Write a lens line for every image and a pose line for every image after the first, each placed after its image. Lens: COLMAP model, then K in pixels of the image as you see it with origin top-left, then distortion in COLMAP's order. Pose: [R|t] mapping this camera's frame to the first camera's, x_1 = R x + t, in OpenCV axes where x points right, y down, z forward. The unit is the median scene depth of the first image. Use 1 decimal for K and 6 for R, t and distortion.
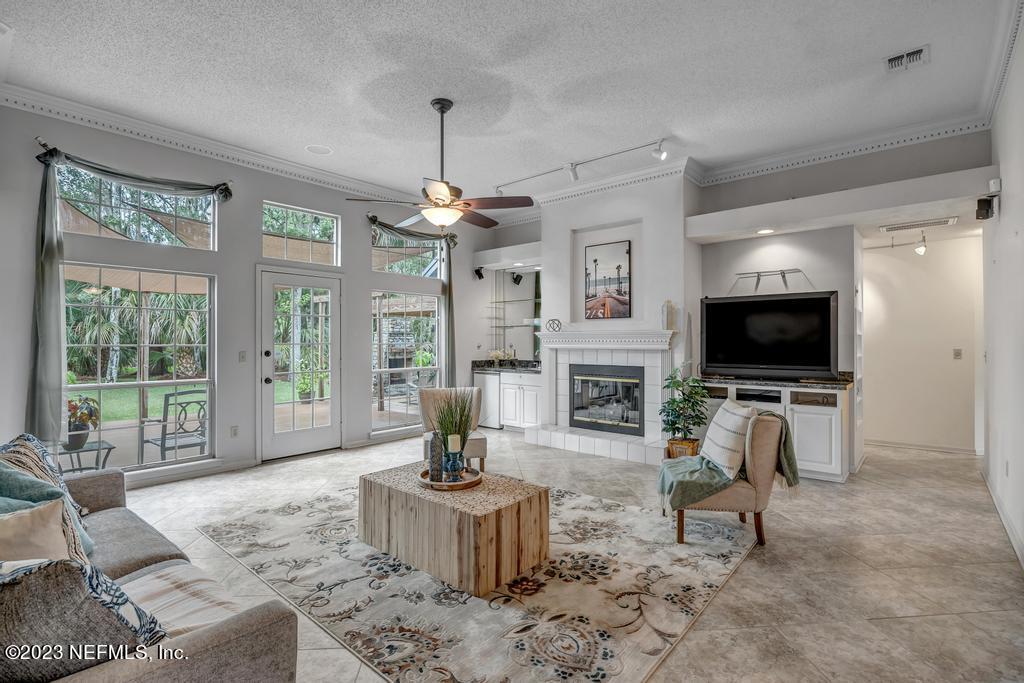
lens RADIAL K [[501.9, 0, 520.6], [0, 501.9, 333.3], [0, 0, 1]] dist [-0.021184, -0.000115]
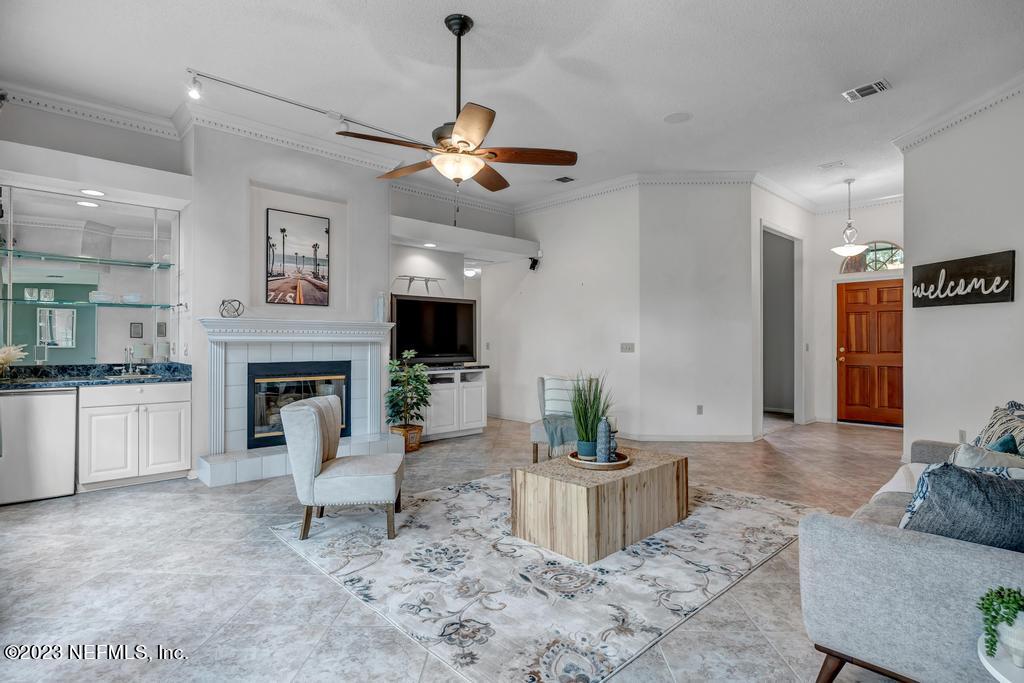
lens RADIAL K [[530.5, 0, 514.2], [0, 530.5, 340.6], [0, 0, 1]] dist [-0.019883, -0.000274]
pose [[0.072519, 0.004809, 0.997355, -0.675315], [-0.015118, 0.999879, -0.003722, 0.027156], [-0.997252, -0.014808, 0.072583, 0.596895]]
